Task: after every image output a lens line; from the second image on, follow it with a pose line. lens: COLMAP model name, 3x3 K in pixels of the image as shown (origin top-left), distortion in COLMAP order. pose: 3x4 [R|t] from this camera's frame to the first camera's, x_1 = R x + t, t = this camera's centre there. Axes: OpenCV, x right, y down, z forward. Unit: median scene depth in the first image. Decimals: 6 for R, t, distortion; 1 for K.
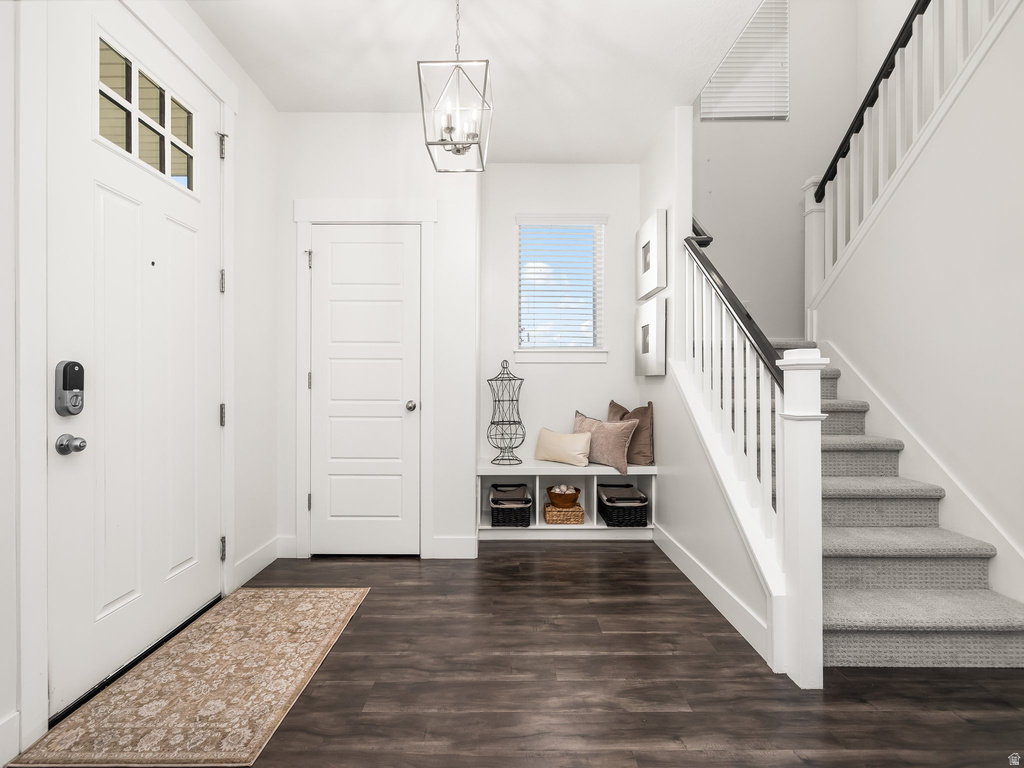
lens RADIAL K [[433.8, 0, 512.6], [0, 433.8, 382.0], [0, 0, 1]] dist [0.002736, -0.001138]
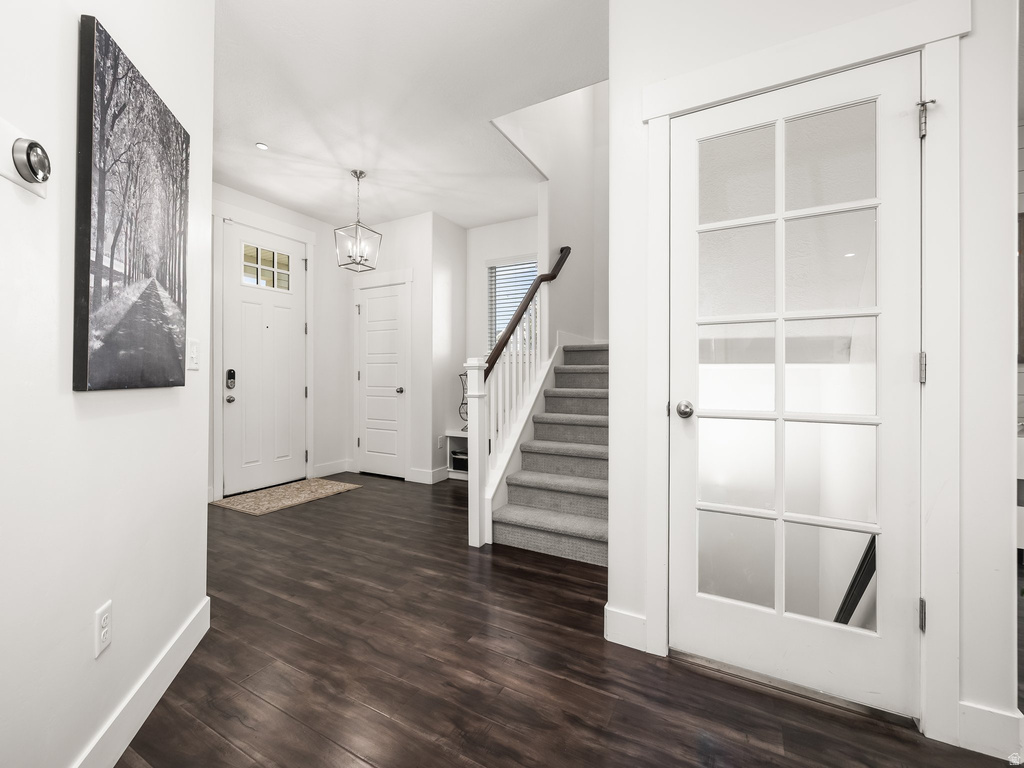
lens RADIAL K [[433.8, 0, 507.1], [0, 433.8, 375.7], [0, 0, 1]] dist [0.002736, -0.001138]
pose [[0.873944, -0.002740, -0.486019, 1.604483], [0.001467, 0.999994, -0.003000, 0.003325], [0.486024, 0.001909, 0.873943, -0.484046]]
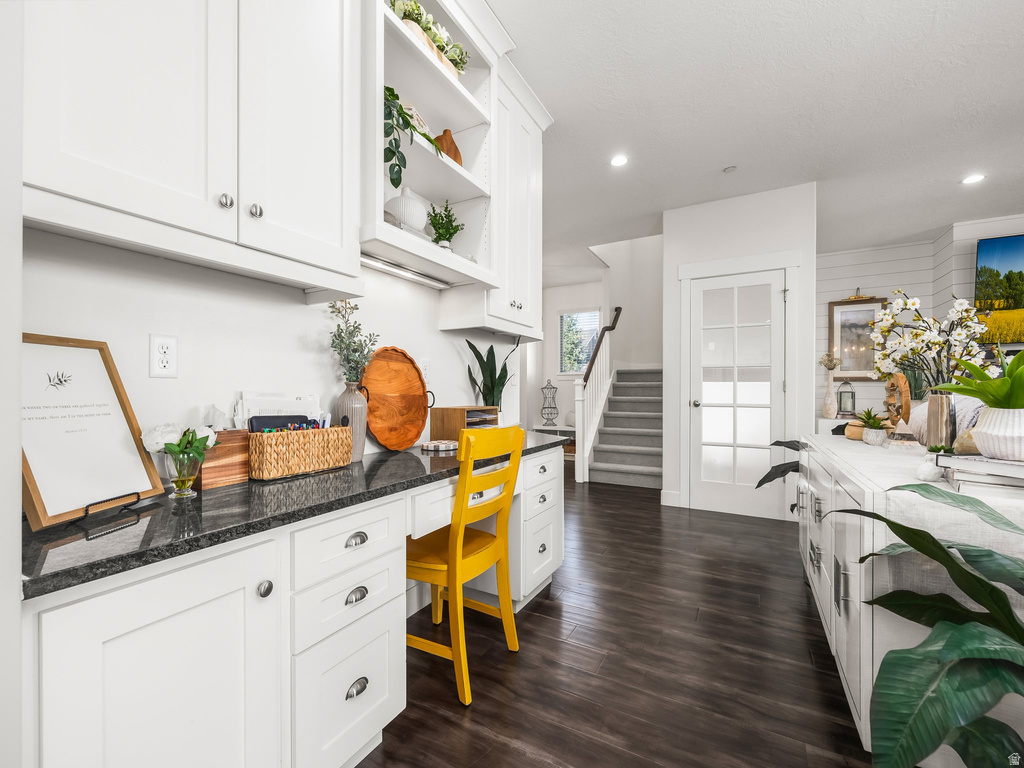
lens RADIAL K [[433.8, 0, 513.8], [0, 433.8, 394.4], [0, 0, 1]] dist [0.002736, -0.001138]
pose [[0.876634, -0.005227, -0.481130, 1.736891], [0.008427, 0.999954, 0.004491, 0.019049], [0.481084, -0.007991, 0.876638, -1.926086]]
